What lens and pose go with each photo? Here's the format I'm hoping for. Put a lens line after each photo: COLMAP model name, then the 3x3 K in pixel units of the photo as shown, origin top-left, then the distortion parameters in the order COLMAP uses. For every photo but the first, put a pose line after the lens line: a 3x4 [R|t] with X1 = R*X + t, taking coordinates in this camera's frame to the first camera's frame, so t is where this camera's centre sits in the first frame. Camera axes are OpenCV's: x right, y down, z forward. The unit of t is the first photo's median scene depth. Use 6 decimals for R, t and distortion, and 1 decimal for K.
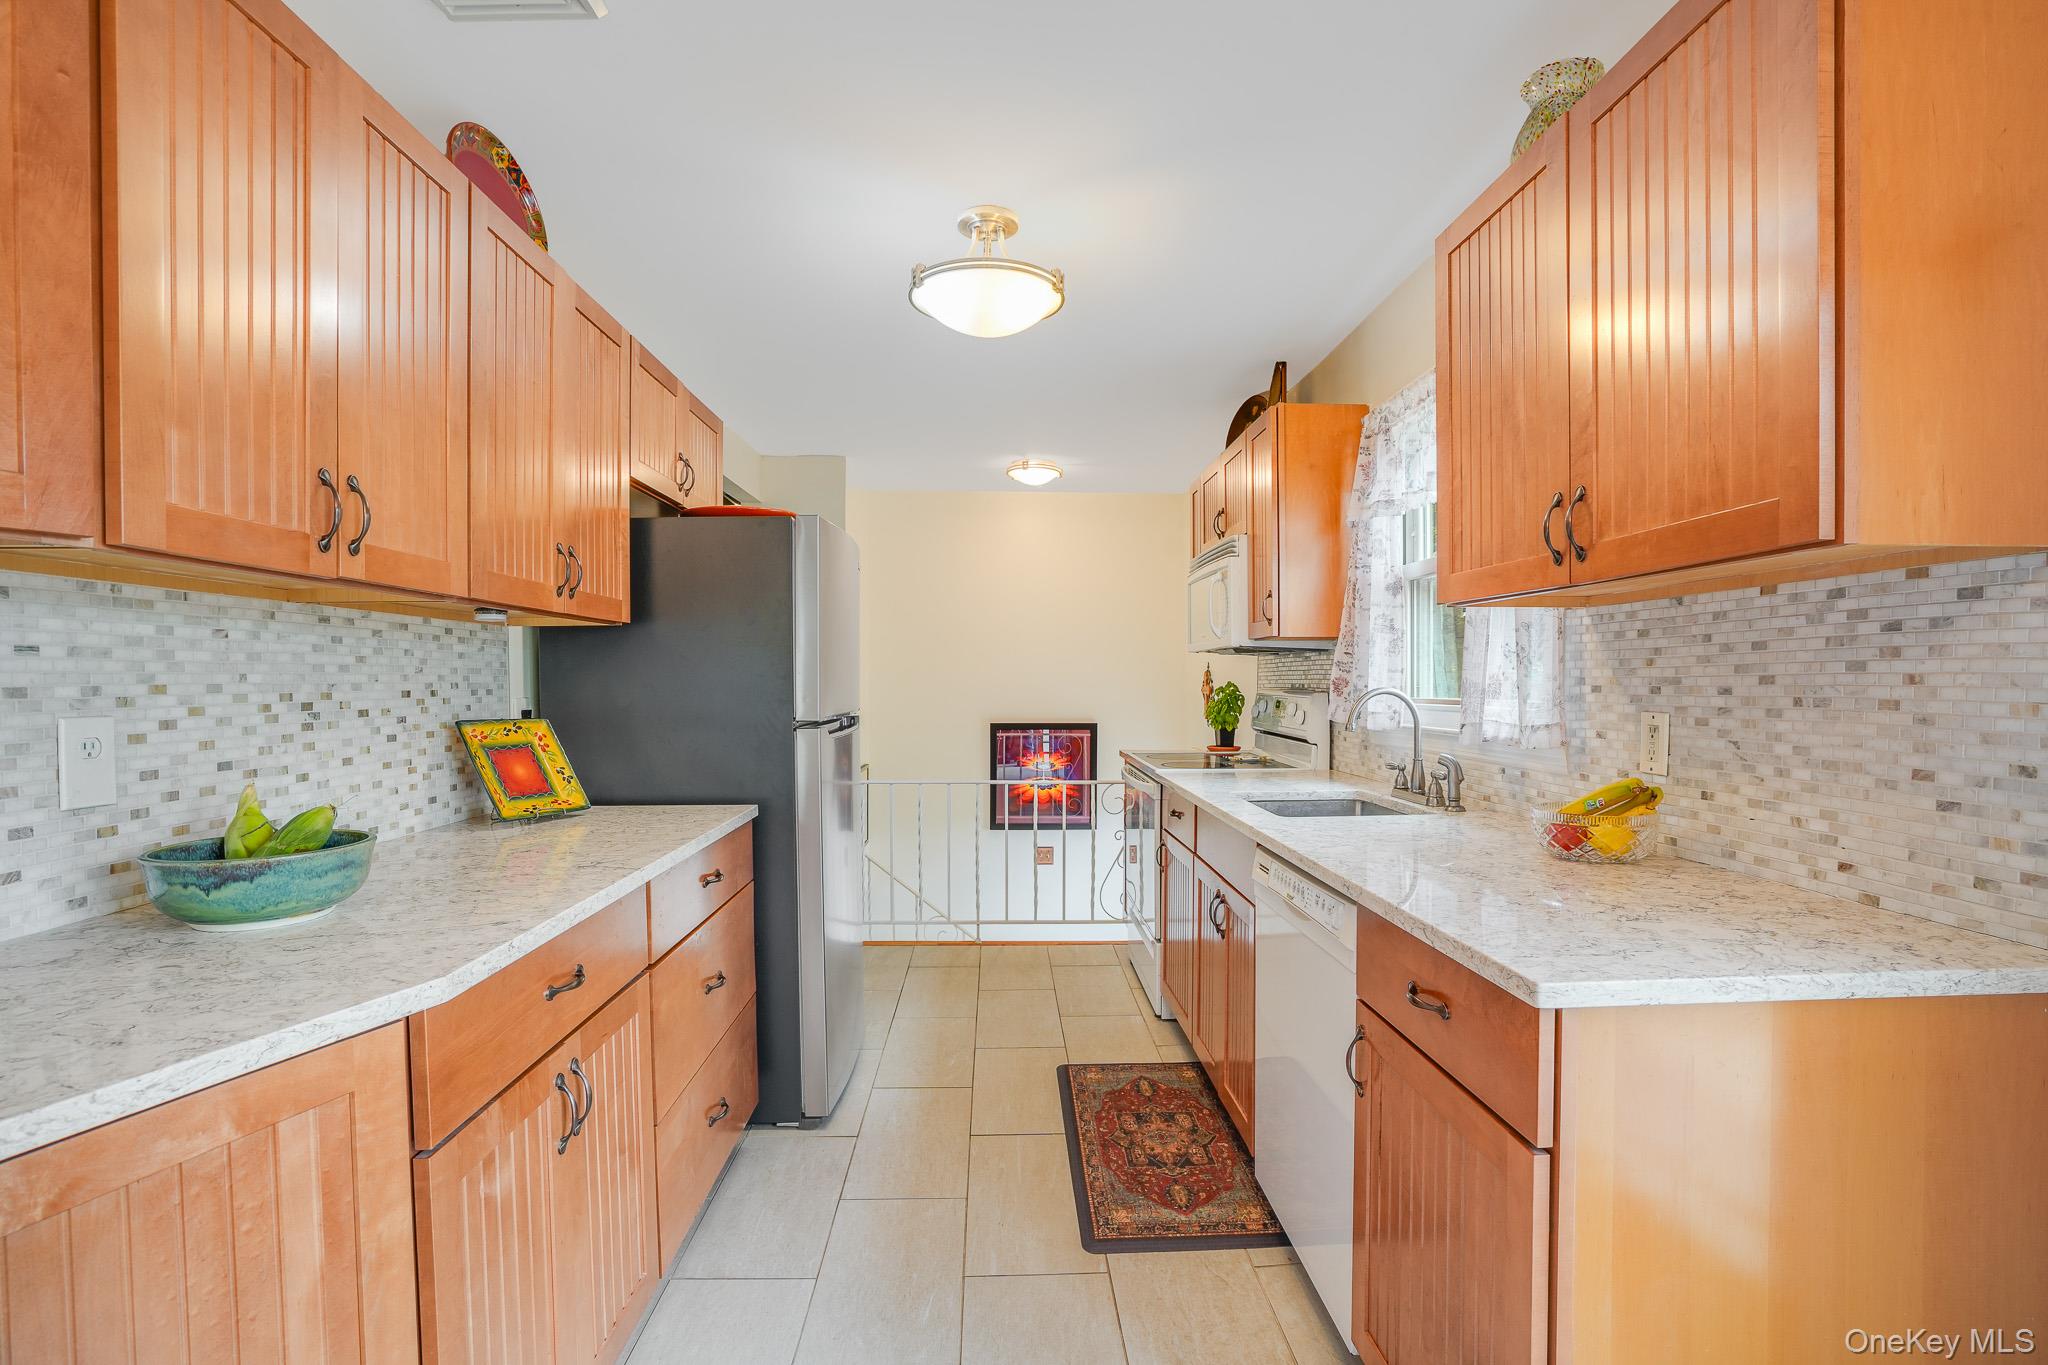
lens RADIAL K [[960.5, 0, 1011.2], [0, 960.5, 701.9], [0, 0, 1]] dist [-0.047357, 0.013887]
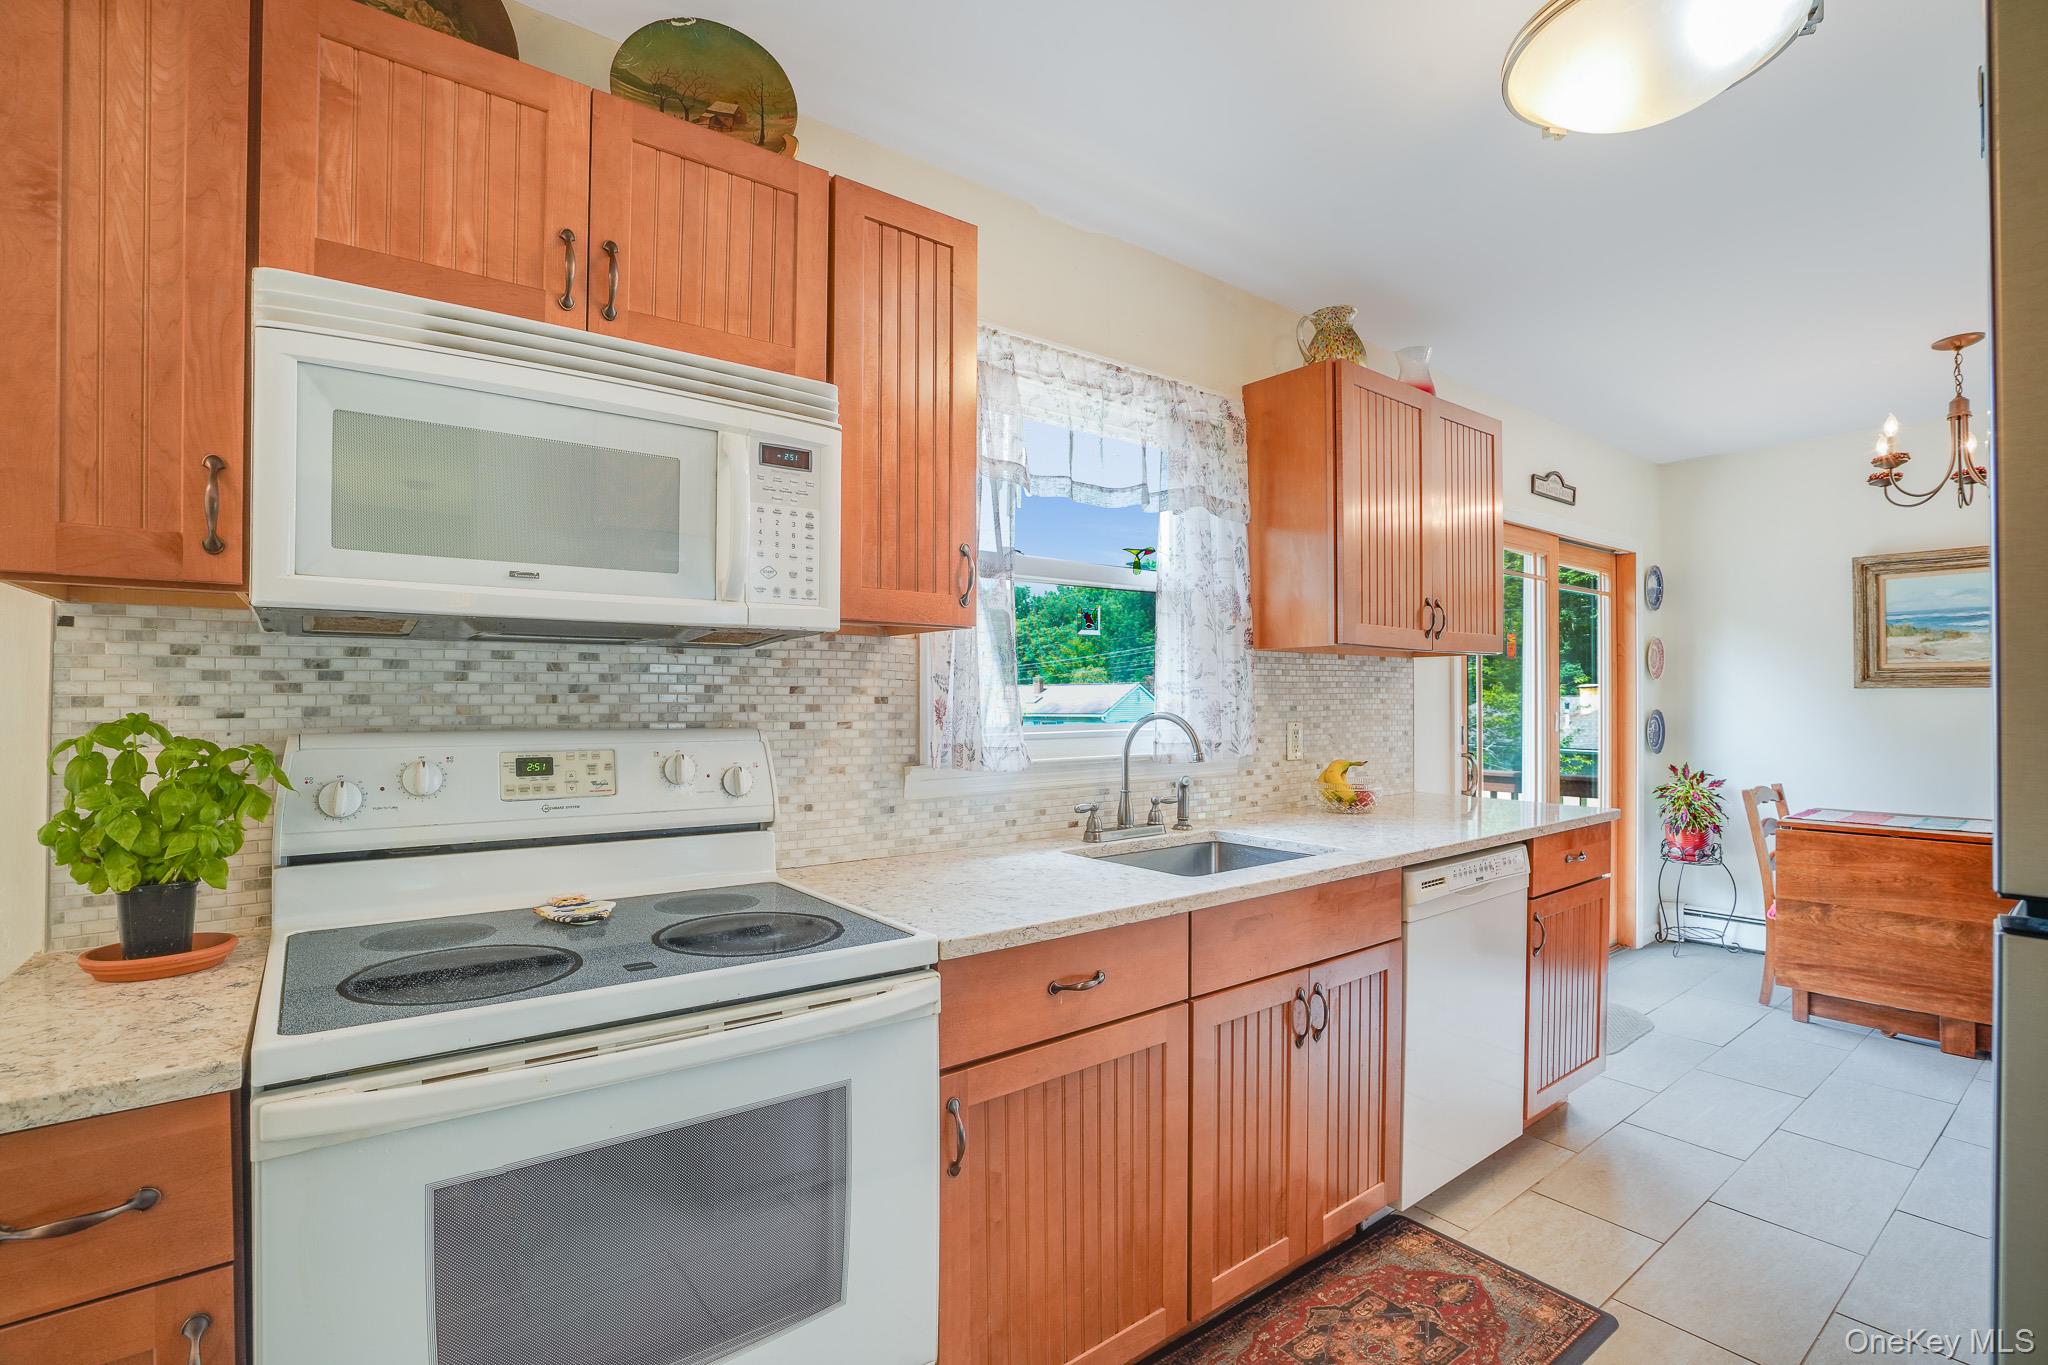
lens RADIAL K [[960.5, 0, 1022.9], [0, 960.5, 695.1], [0, 0, 1]] dist [-0.047357, 0.013887]
pose [[-0.597686, 0.004866, 0.801715, -0.347671], [0.018612, 0.999796, 0.007808, -0.054550], [-0.801514, 0.019588, -0.597655, 2.272766]]
